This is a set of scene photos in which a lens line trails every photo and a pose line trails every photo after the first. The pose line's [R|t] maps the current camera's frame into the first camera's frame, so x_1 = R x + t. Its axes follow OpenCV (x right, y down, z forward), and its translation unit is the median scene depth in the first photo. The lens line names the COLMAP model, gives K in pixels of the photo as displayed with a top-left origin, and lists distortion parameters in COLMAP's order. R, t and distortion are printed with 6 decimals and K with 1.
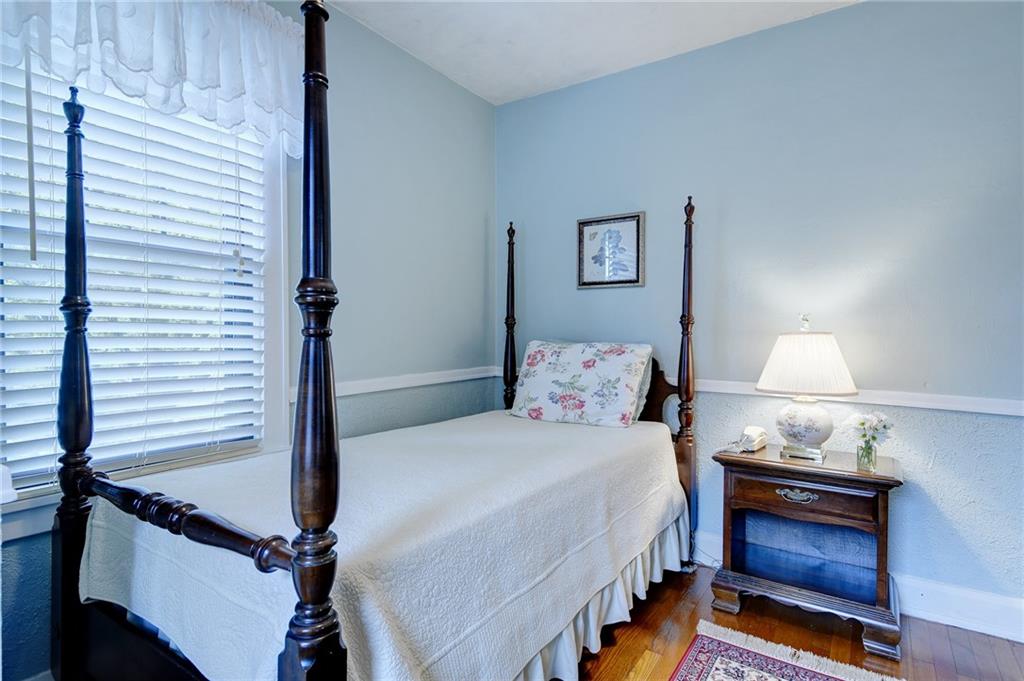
lens RADIAL K [[532.9, 0, 512.0], [0, 532.9, 340.5], [0, 0, 1]] dist [0.012202, -0.000294]
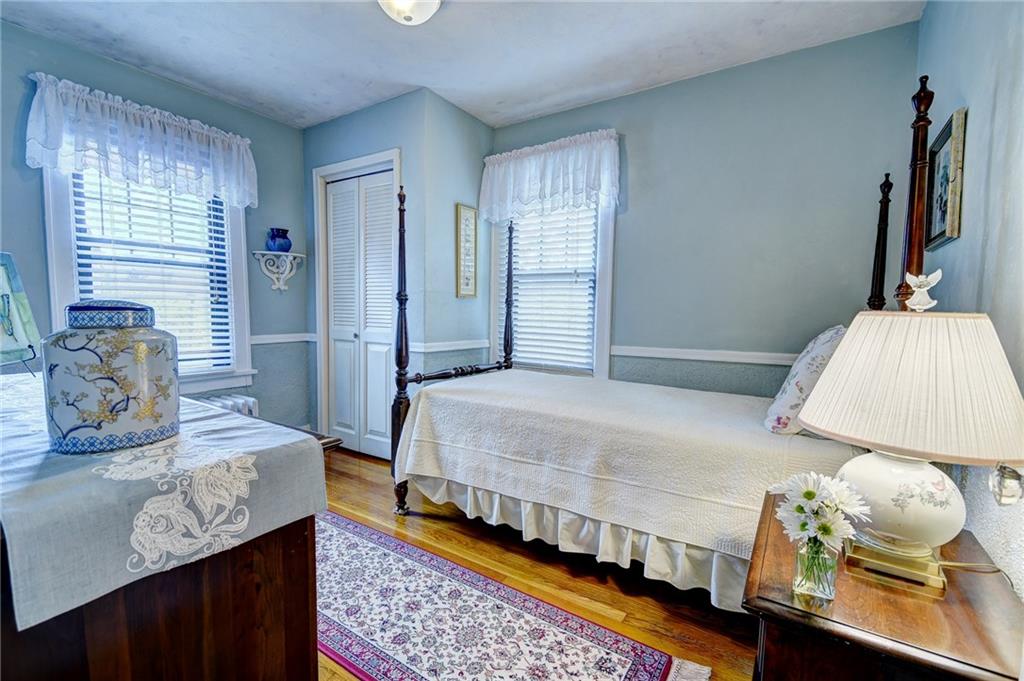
lens RADIAL K [[454.8, 0, 513.6], [0, 454.8, 345.0], [0, 0, 1]] dist [0.035697, -0.015581]
pose [[0.017019, 0.070262, -0.997383, 1.460878], [-0.036007, 0.996924, 0.069615, -0.006696], [0.999207, 0.034728, 0.019496, 0.973652]]
